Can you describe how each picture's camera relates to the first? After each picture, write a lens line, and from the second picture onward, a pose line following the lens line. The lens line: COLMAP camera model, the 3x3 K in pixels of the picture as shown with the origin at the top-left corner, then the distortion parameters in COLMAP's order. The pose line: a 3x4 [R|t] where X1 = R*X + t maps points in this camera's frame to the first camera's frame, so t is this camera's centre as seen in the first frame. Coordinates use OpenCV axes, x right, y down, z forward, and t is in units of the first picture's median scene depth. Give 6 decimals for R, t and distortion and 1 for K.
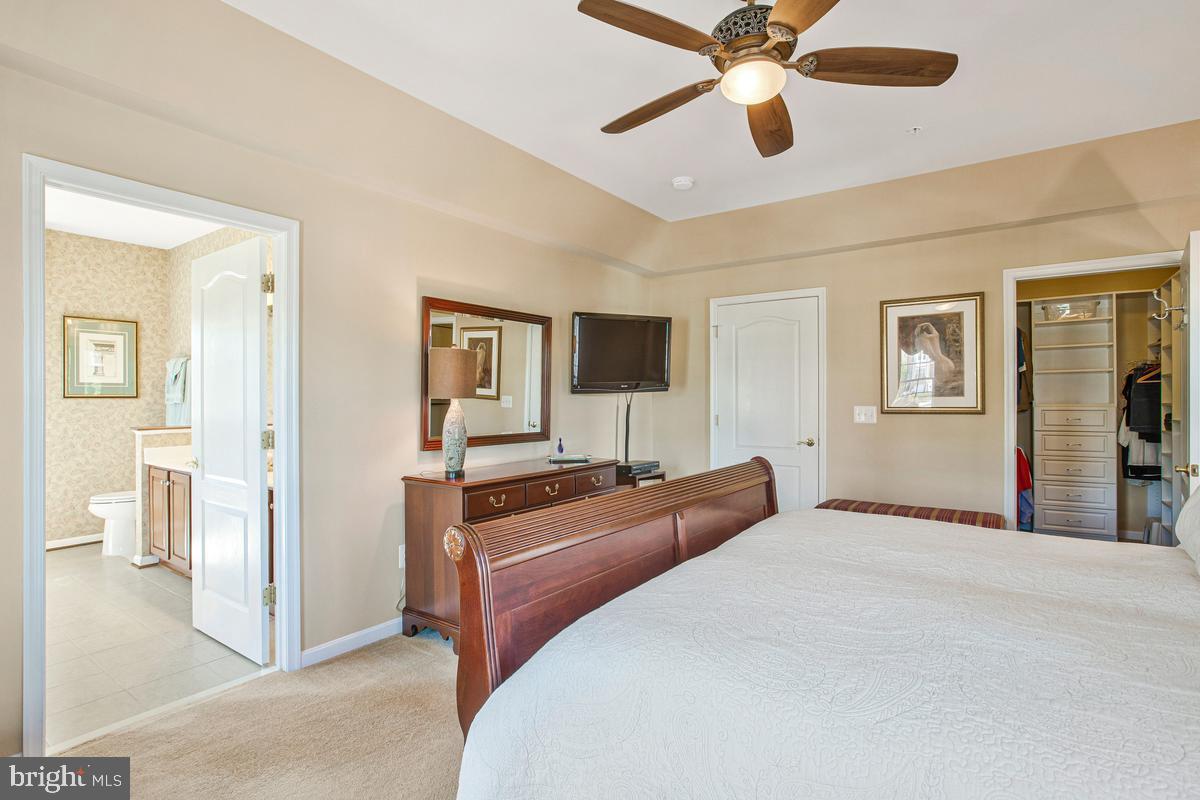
lens RADIAL K [[570.9, 0, 598.0], [0, 570.9, 387.1], [0, 0, 1]] dist [-0.016374, 0.000716]
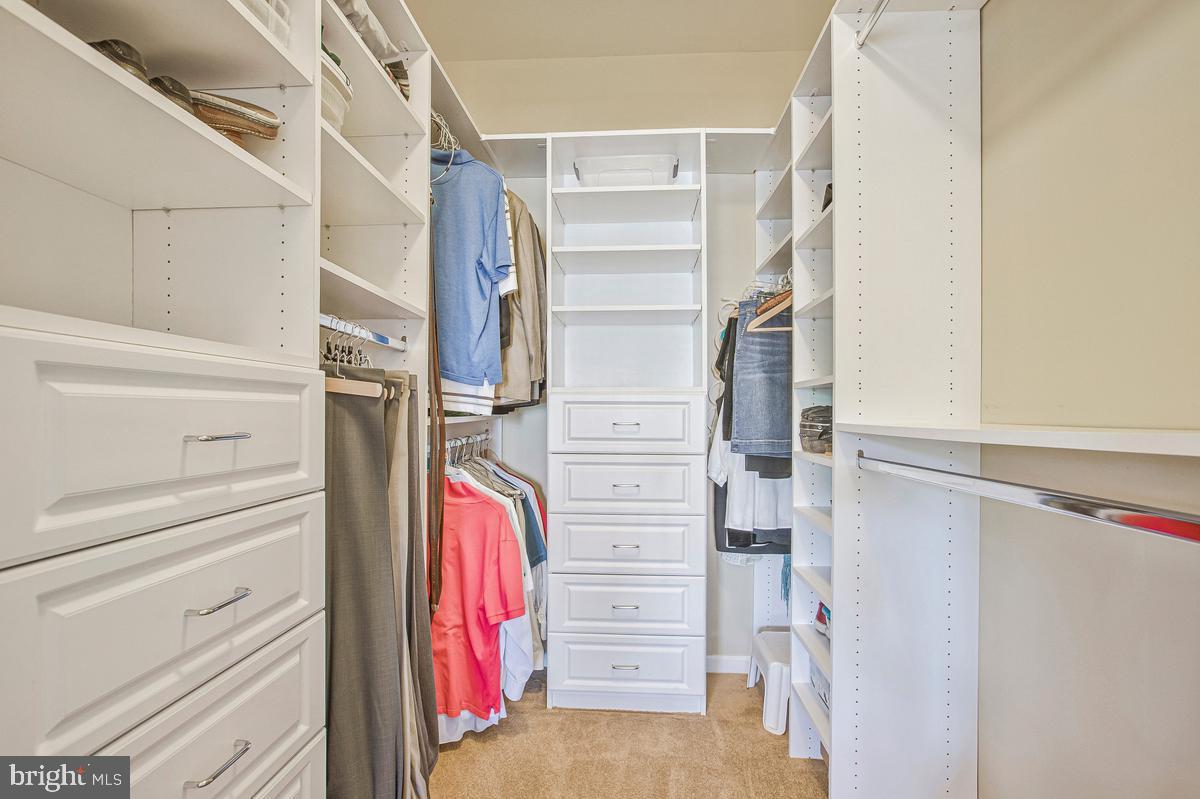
lens RADIAL K [[570.9, 0, 598.0], [0, 570.9, 386.6], [0, 0, 1]] dist [-0.016374, 0.000716]
pose [[0.846025, 0.018566, 0.532819, 0.625404], [-0.006359, 0.999674, -0.024737, 0.039289], [-0.533105, 0.017540, 0.845867, 0.683372]]
